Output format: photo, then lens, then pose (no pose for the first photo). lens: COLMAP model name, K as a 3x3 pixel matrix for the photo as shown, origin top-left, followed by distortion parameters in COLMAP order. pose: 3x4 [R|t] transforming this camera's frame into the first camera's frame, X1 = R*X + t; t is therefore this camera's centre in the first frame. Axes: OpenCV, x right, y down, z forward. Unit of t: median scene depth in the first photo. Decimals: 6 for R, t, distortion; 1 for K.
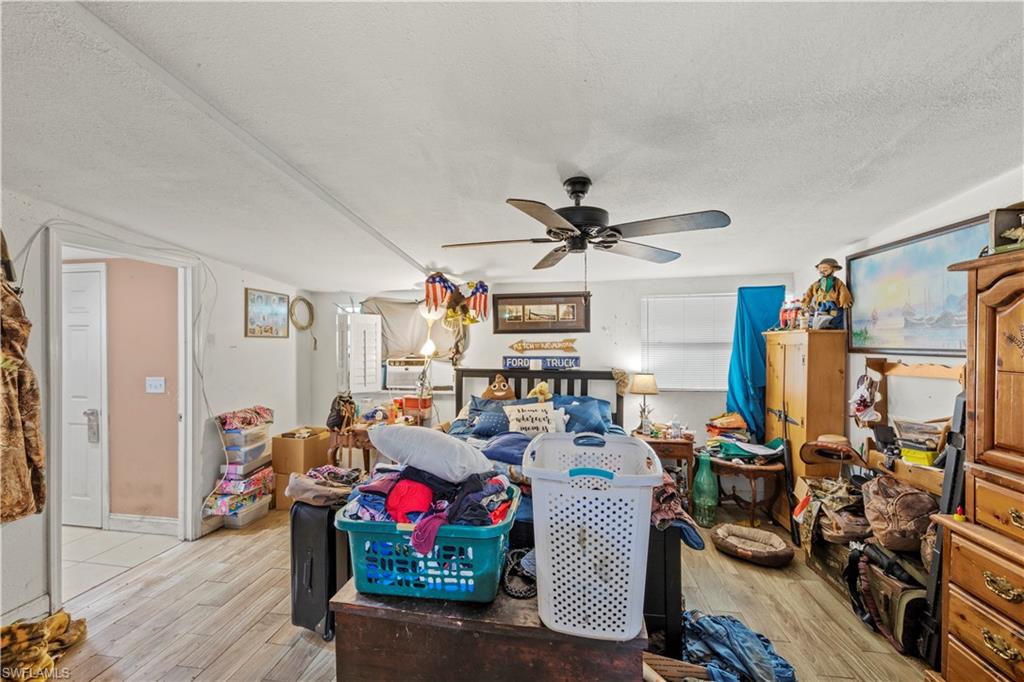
lens RADIAL K [[402.7, 0, 512.0], [0, 402.7, 341.0], [0, 0, 1]] dist [-0.000048, -0.000012]
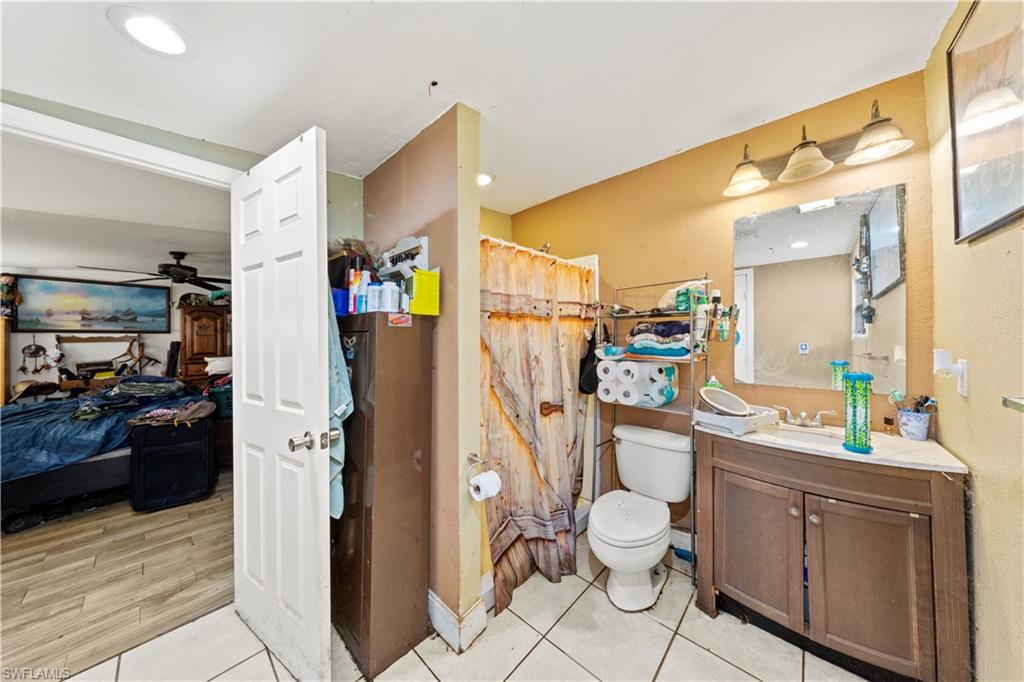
lens RADIAL K [[322.4, 0, 514.2], [0, 322.4, 339.0], [0, 0, 1]] dist [0.001501, 0.000164]
pose [[-0.842513, 0.003982, 0.538661, -1.177668], [0.001621, 0.999987, -0.004857, 0.049350], [-0.538673, -0.003219, -0.842509, 0.744314]]
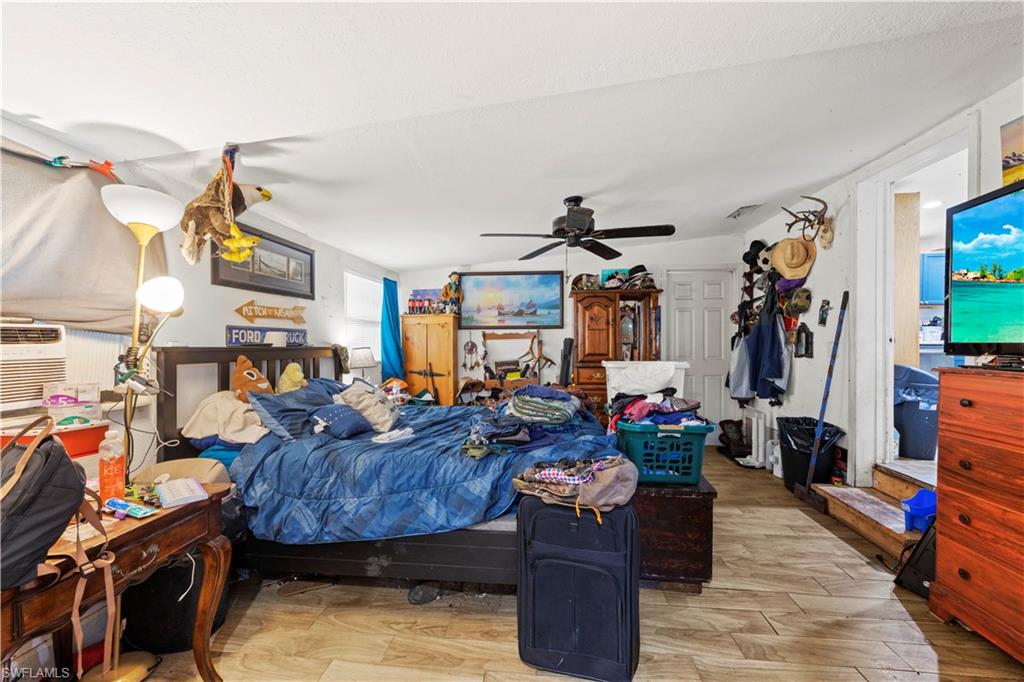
lens RADIAL K [[402.7, 0, 512.0], [0, 402.7, 341.0], [0, 0, 1]] dist [-0.000048, -0.000012]
pose [[-0.063274, 0.004780, 0.997985, -0.645467], [-0.001909, 0.999986, -0.004910, 0.064061], [-0.997994, -0.002216, -0.063264, 0.651188]]
